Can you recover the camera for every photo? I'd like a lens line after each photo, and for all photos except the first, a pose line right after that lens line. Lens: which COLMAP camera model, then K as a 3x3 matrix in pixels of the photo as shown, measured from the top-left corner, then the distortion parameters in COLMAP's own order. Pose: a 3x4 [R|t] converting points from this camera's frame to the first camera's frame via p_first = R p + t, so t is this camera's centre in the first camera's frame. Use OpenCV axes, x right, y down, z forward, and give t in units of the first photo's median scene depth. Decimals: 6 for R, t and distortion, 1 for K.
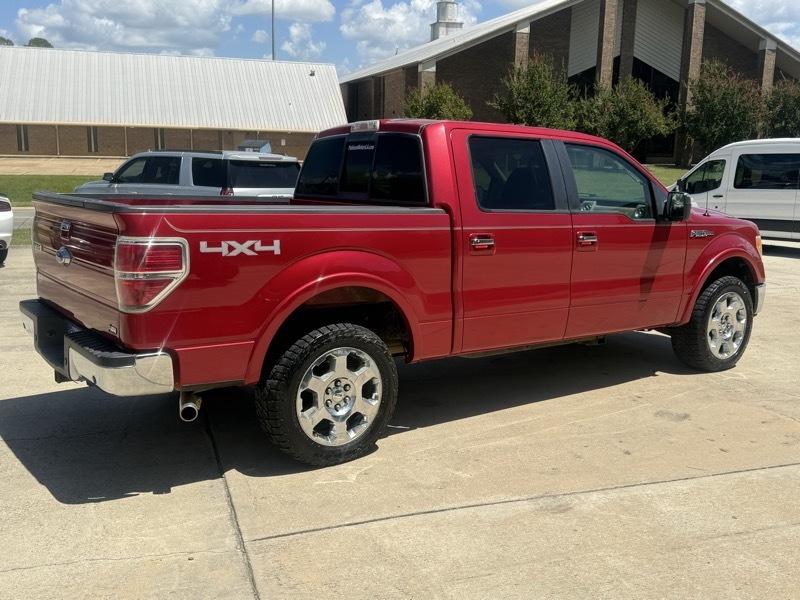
lens RADIAL K [[776.1, 0, 400.0], [0, 776.1, 300.0], [0, 0, 1]] dist [0.153892, -0.300876]
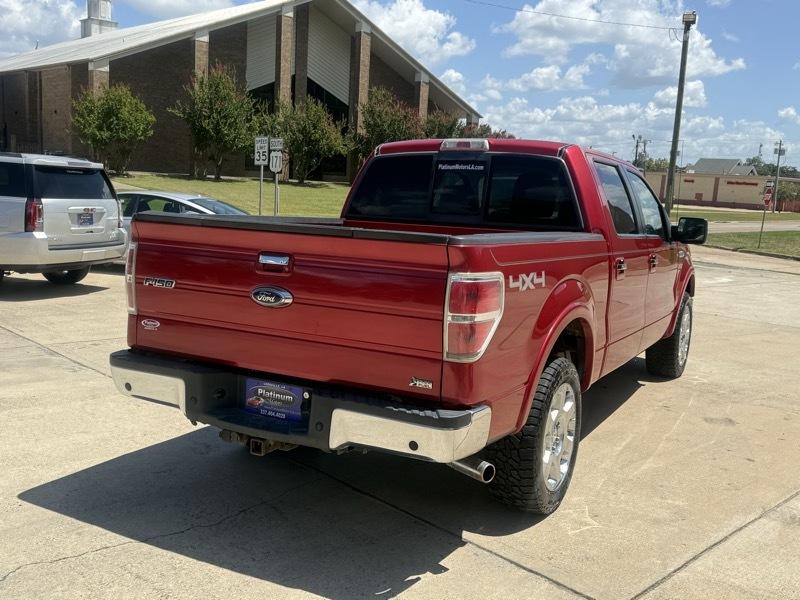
lens RADIAL K [[776.8, 0, 406.4], [0, 776.8, 309.3], [0, 0, 1]] dist [0.148483, -0.294836]
pose [[0.904672, -0.038543, 0.424362, -0.223431], [0.040543, 0.999168, 0.004320, -0.014015], [-0.424175, 0.013296, 0.905482, 0.079882]]
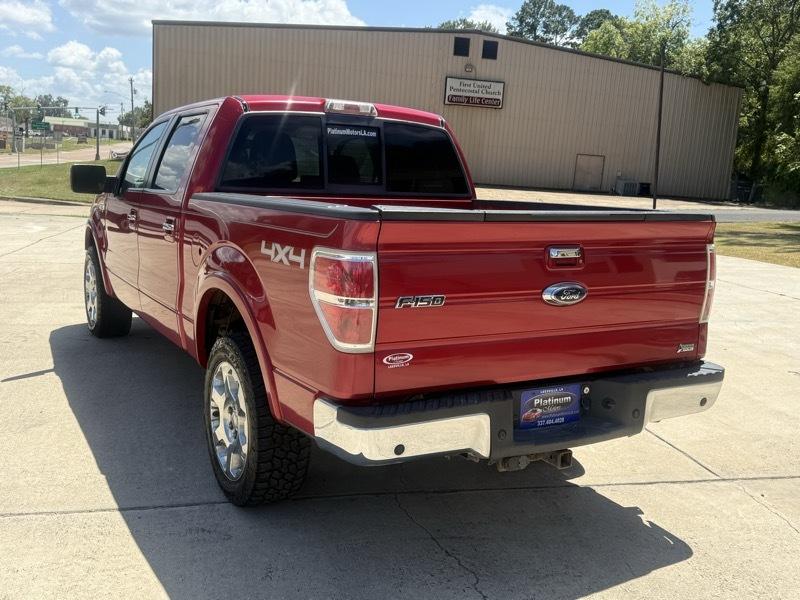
lens RADIAL K [[776.8, 0, 406.4], [0, 776.8, 309.3], [0, 0, 1]] dist [0.148483, -0.294836]
pose [[0.111108, -0.185424, 0.976357, -0.400968], [0.119535, 0.977801, 0.172095, -0.063809], [-0.986593, 0.097588, 0.130806, 0.369643]]
